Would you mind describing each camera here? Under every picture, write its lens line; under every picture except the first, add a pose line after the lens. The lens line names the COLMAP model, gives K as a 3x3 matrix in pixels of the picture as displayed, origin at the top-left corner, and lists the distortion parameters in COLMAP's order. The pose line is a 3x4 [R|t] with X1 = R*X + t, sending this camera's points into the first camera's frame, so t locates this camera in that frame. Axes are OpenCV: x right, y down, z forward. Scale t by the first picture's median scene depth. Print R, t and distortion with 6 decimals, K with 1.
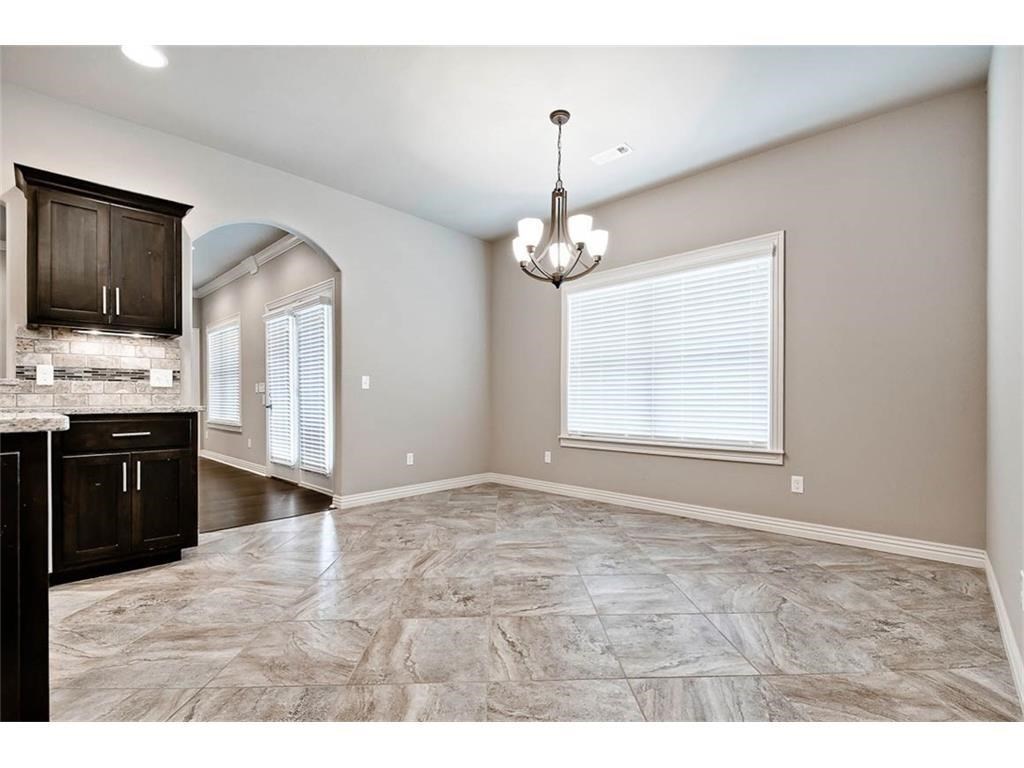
lens RADIAL K [[457.0, 0, 482.7], [0, 457.0, 407.2], [0, 0, 1]] dist [-0.016182, -0.000588]
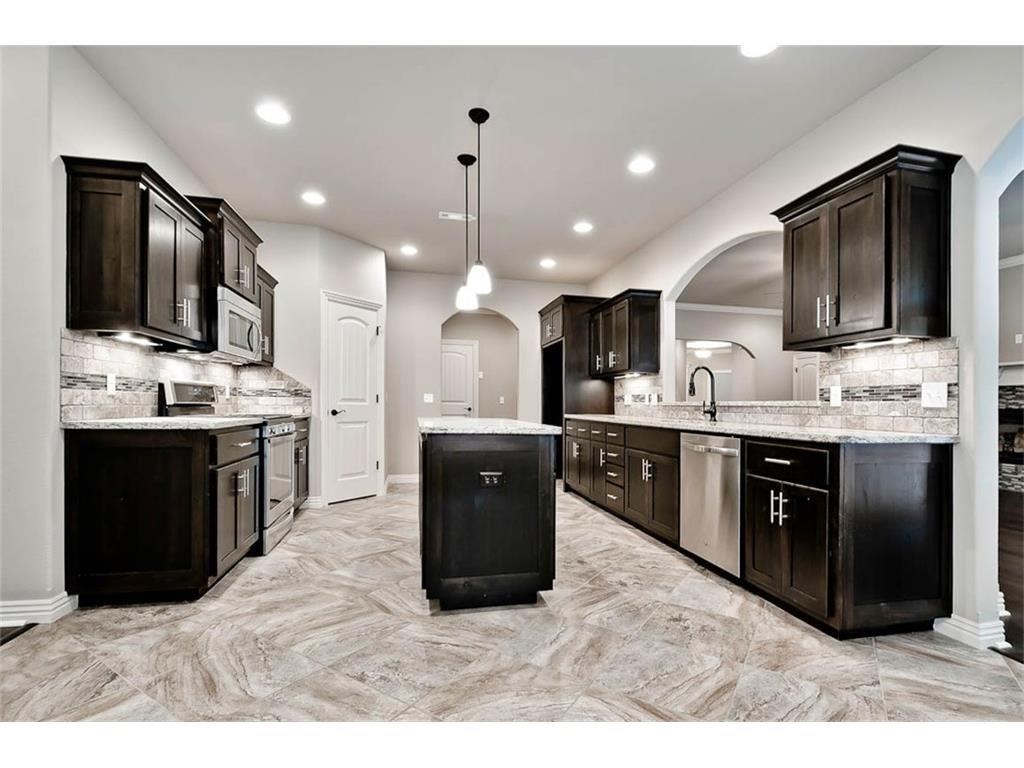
lens RADIAL K [[457.0, 0, 482.7], [0, 457.0, 407.2], [0, 0, 1]] dist [-0.016182, -0.000588]
pose [[-0.498715, 0.000938, -0.866765, 0.264227], [-0.013788, 0.999864, 0.009015, -0.044917], [0.866656, 0.016447, -0.498634, 0.797053]]
